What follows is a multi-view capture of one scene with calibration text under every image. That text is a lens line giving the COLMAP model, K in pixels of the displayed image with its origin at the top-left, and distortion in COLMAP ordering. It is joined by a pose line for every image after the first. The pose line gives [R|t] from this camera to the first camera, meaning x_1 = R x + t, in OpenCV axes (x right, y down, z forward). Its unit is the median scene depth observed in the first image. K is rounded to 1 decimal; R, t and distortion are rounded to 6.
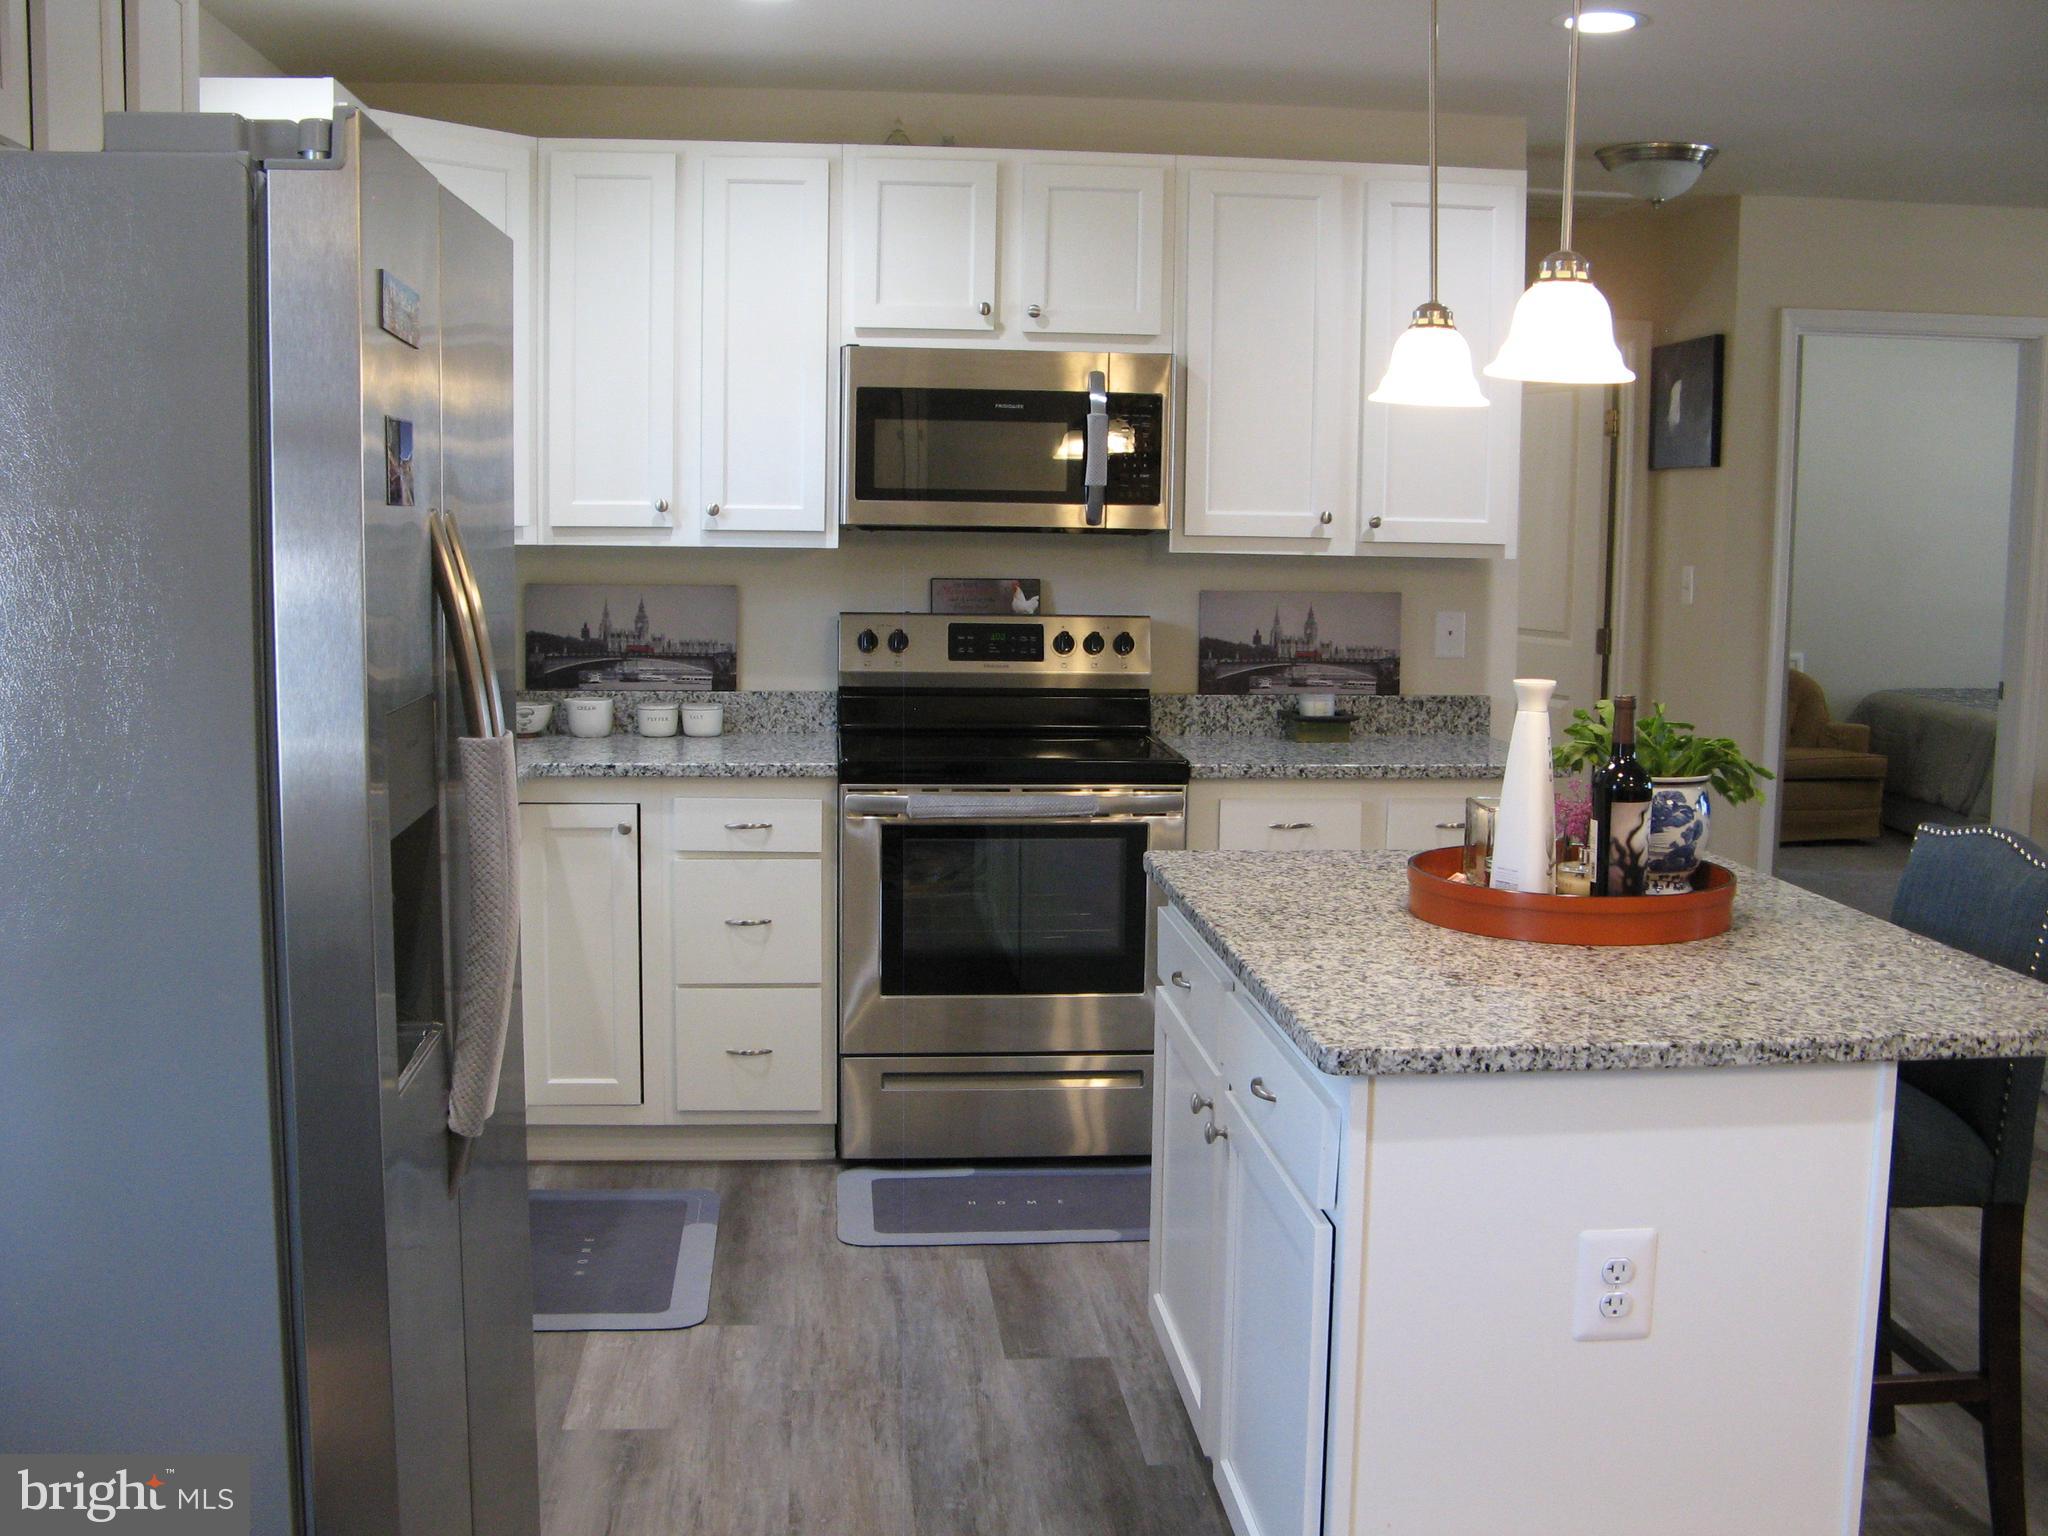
lens RADIAL K [[2113.9, 0, 1050.2], [0, 2113.9, 785.6], [0, 0, 1]] dist [-0.186107, 0.207933]
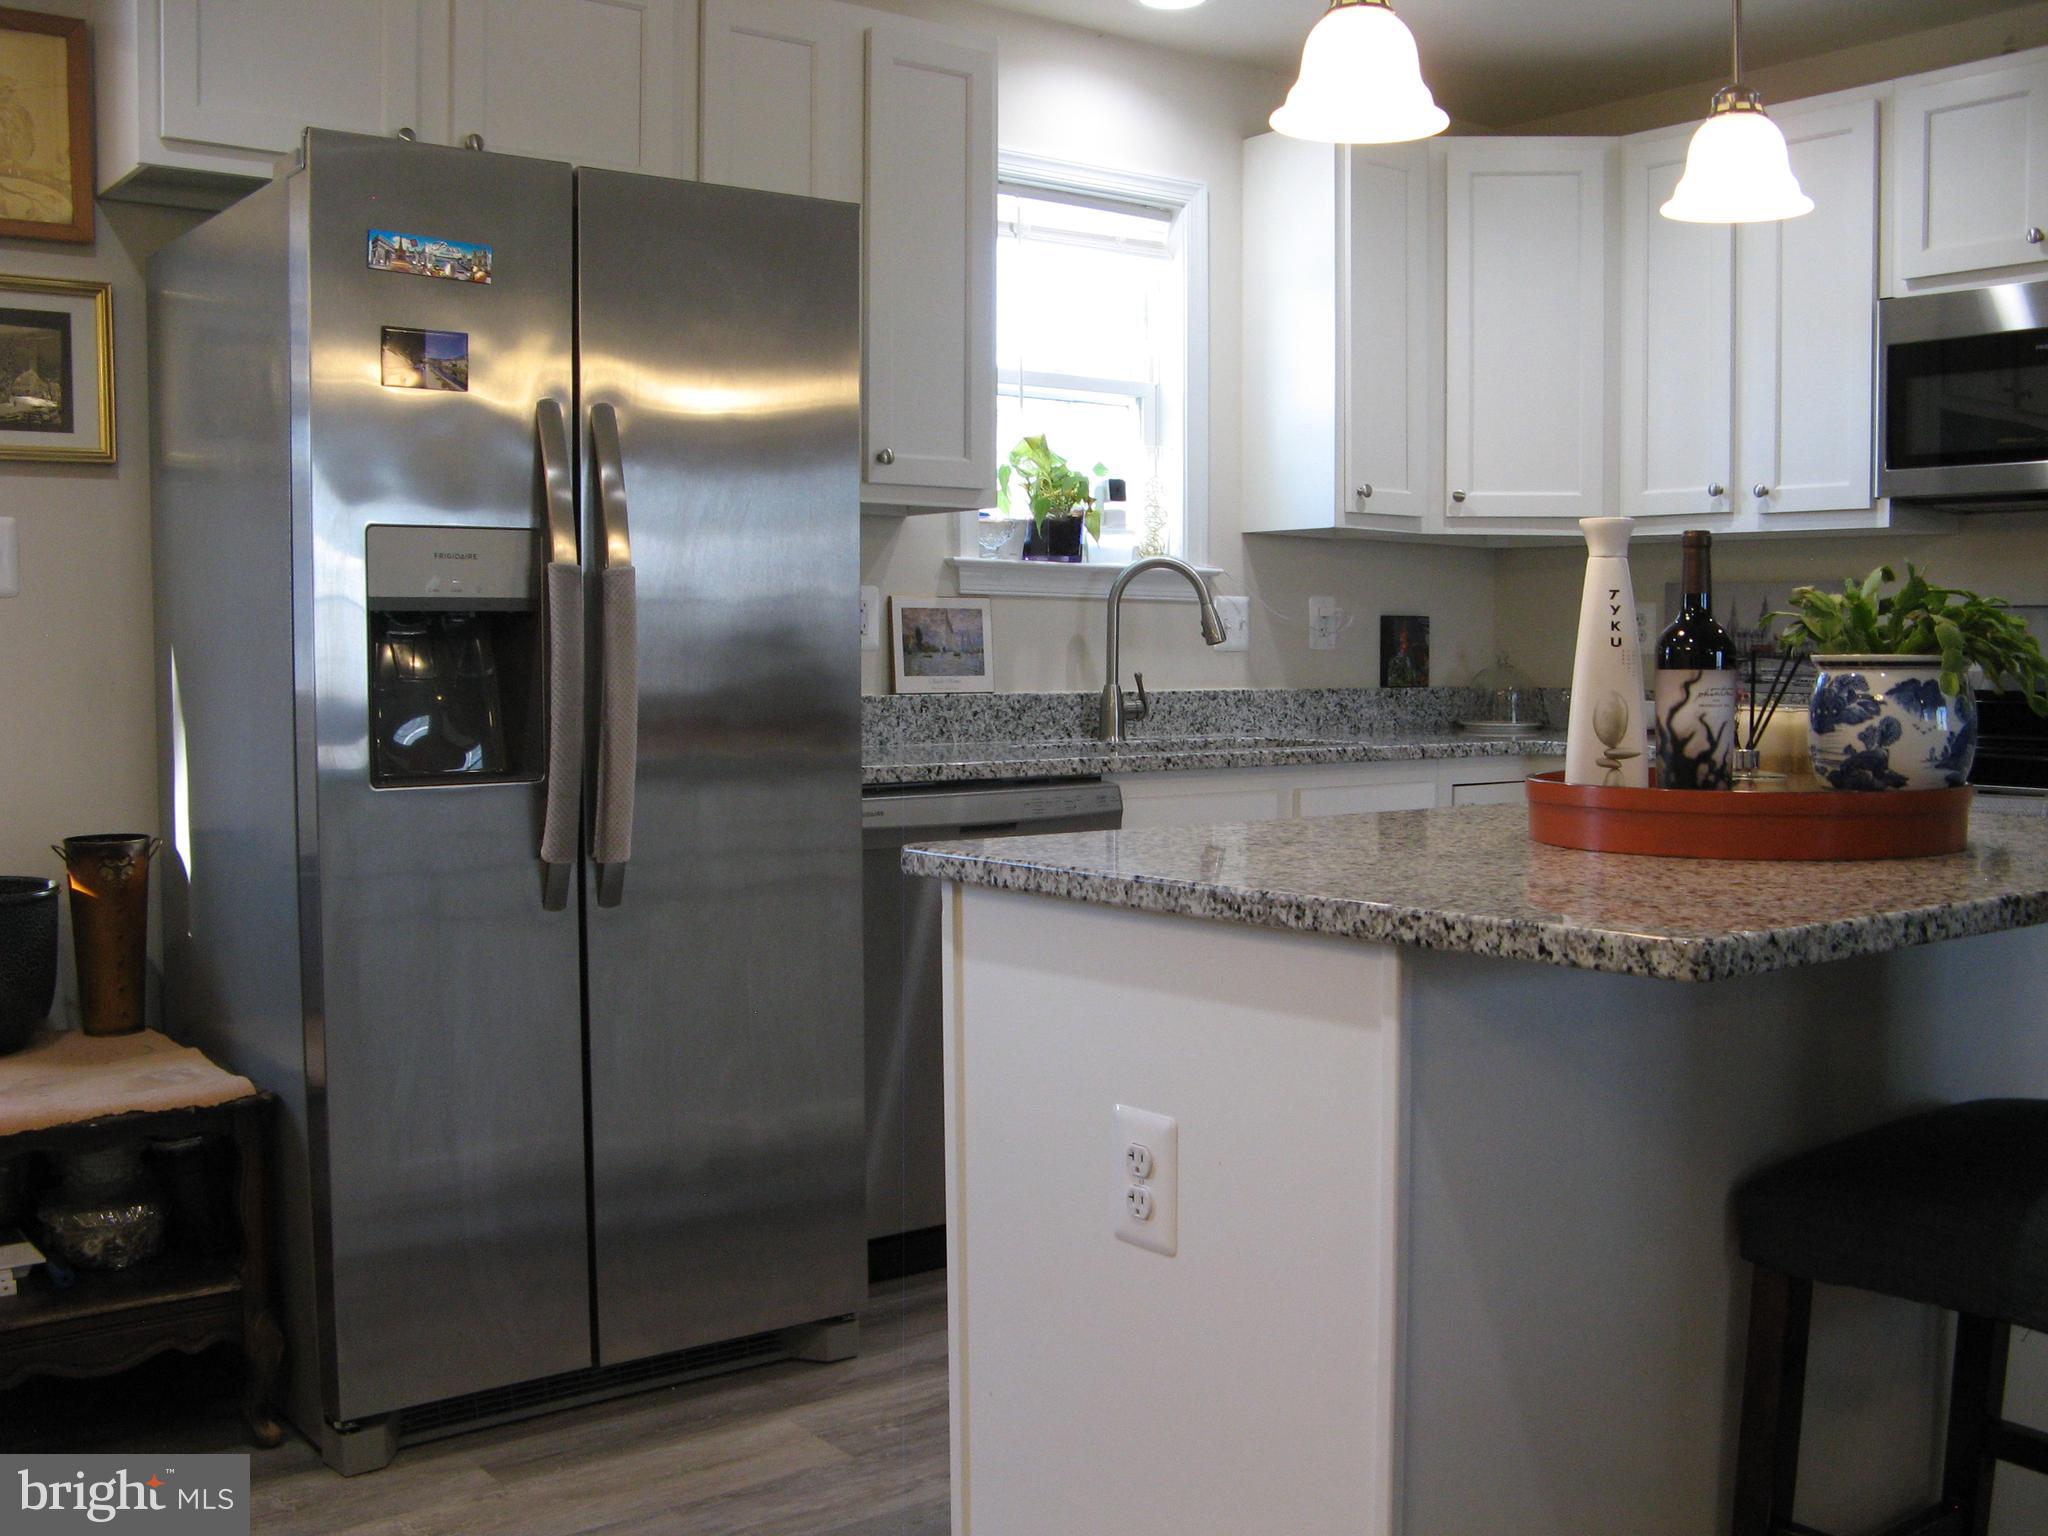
lens RADIAL K [[2113.9, 0, 1050.2], [0, 2113.9, 785.6], [0, 0, 1]] dist [-0.186107, 0.207933]
pose [[0.536110, 0.039760, -0.843211, 0.431028], [-0.100774, 0.994761, -0.017166, 0.046203], [0.838111, 0.094177, 0.537308, 0.226101]]
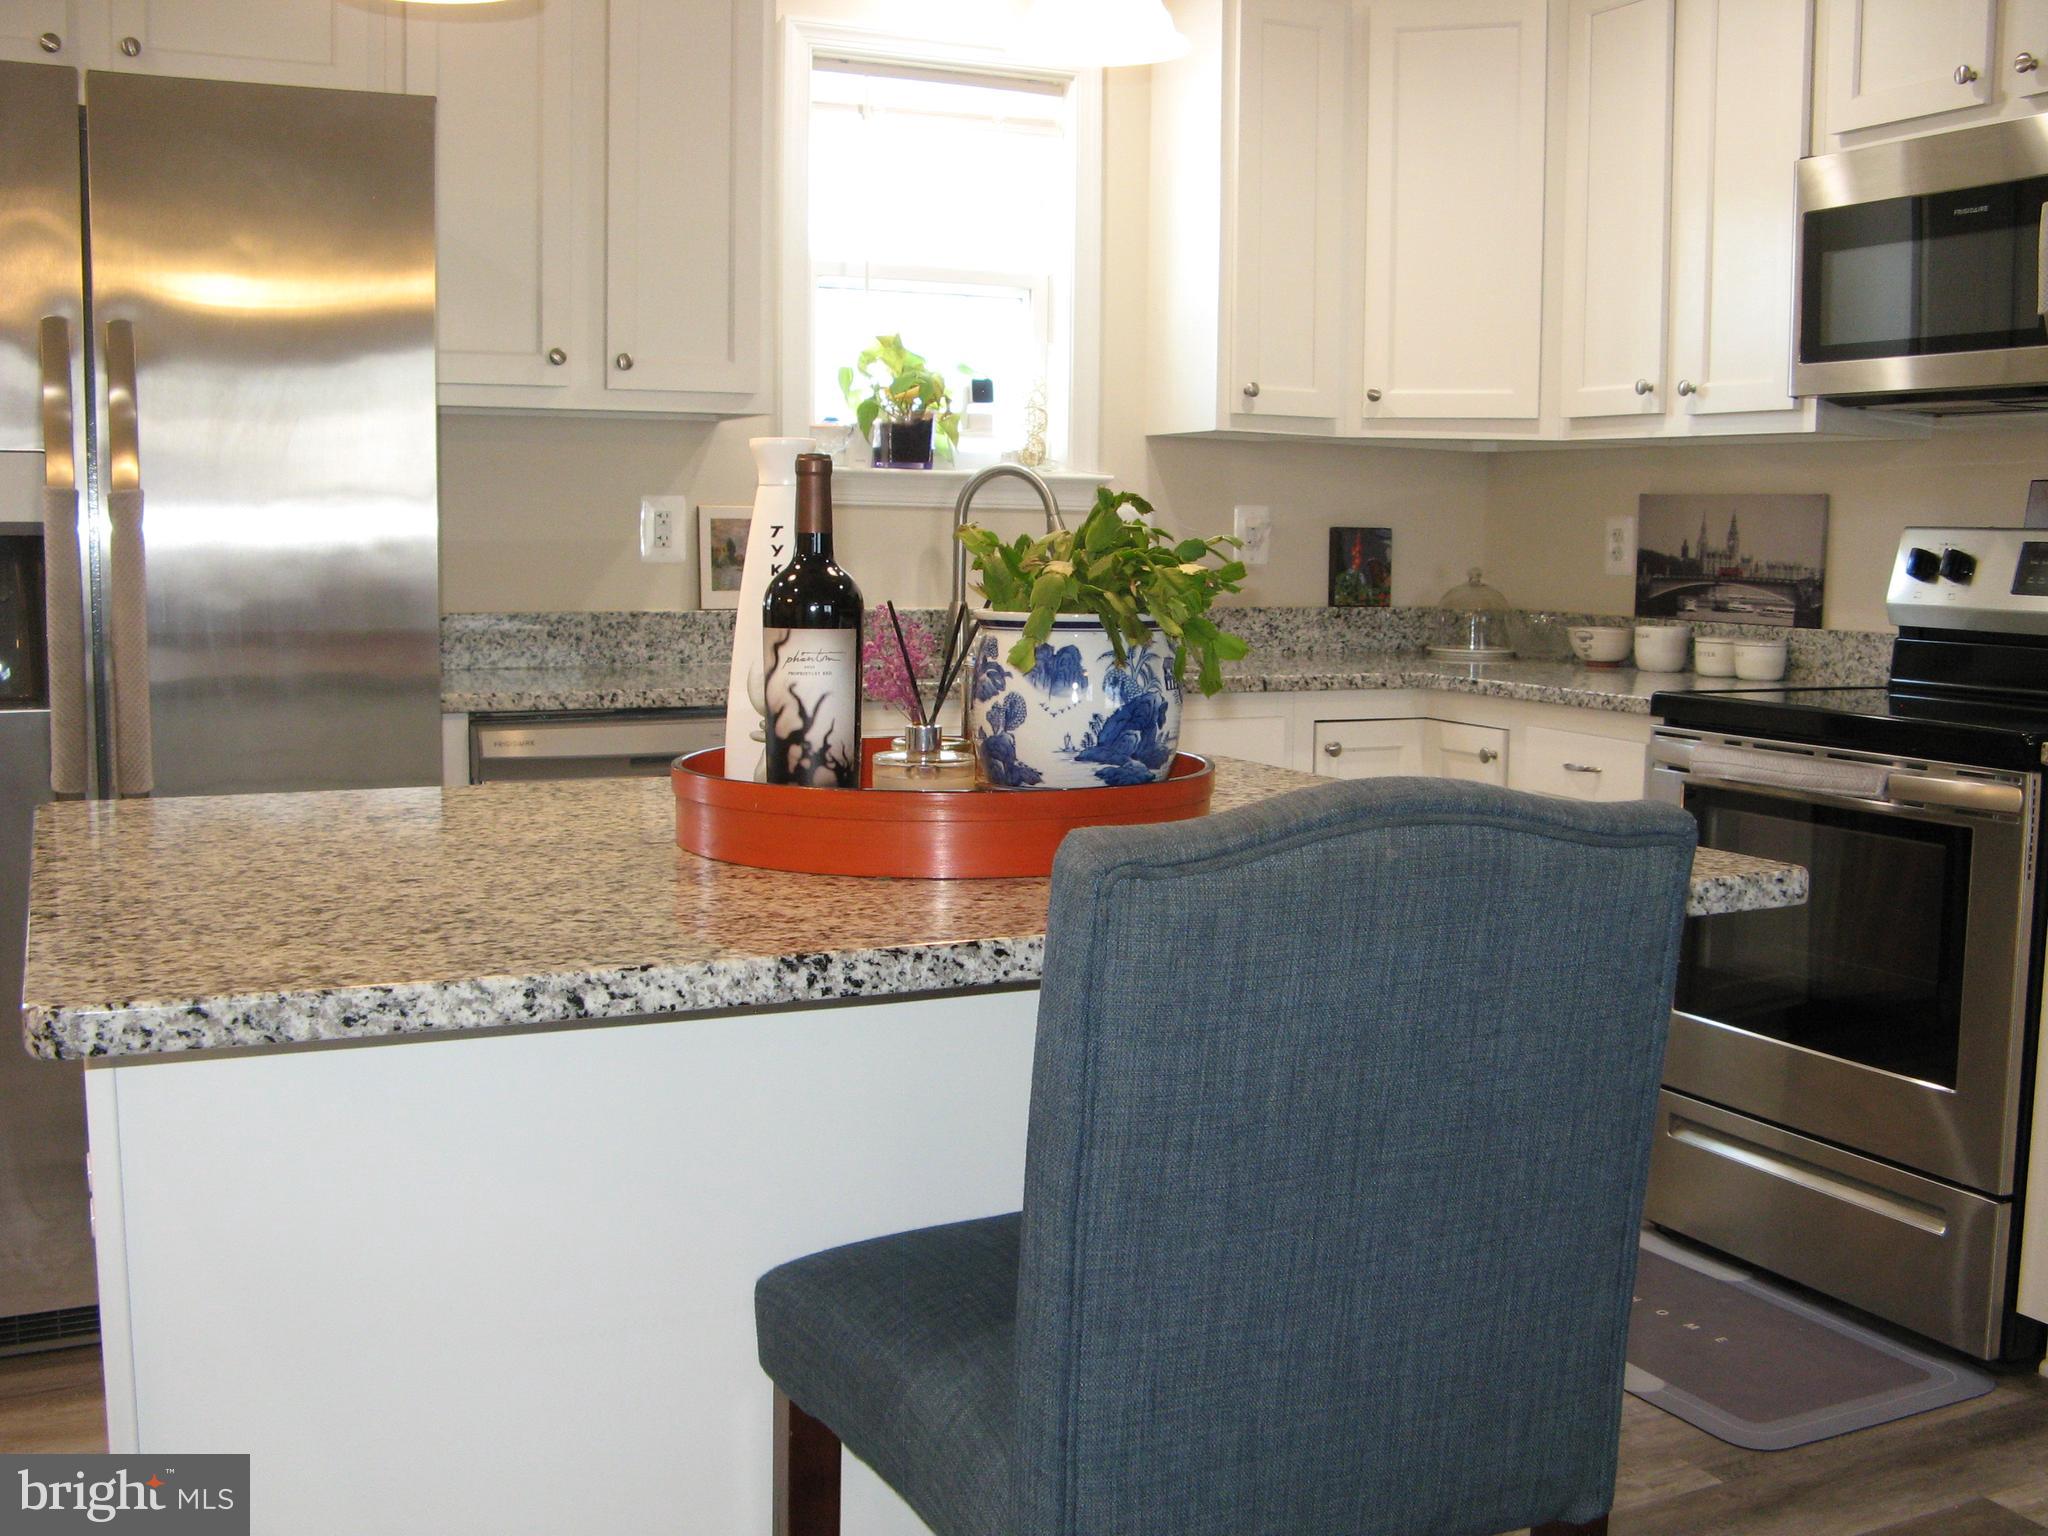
lens RADIAL K [[2104.7, 0, 1032.2], [0, 2104.7, 780.6], [0, 0, 1]] dist [-0.199247, 0.216111]
pose [[0.340070, 0.097838, -0.935297, 0.478077], [-0.125976, 0.990349, 0.057792, 0.003936], [0.931924, 0.098171, 0.349113, 0.470704]]
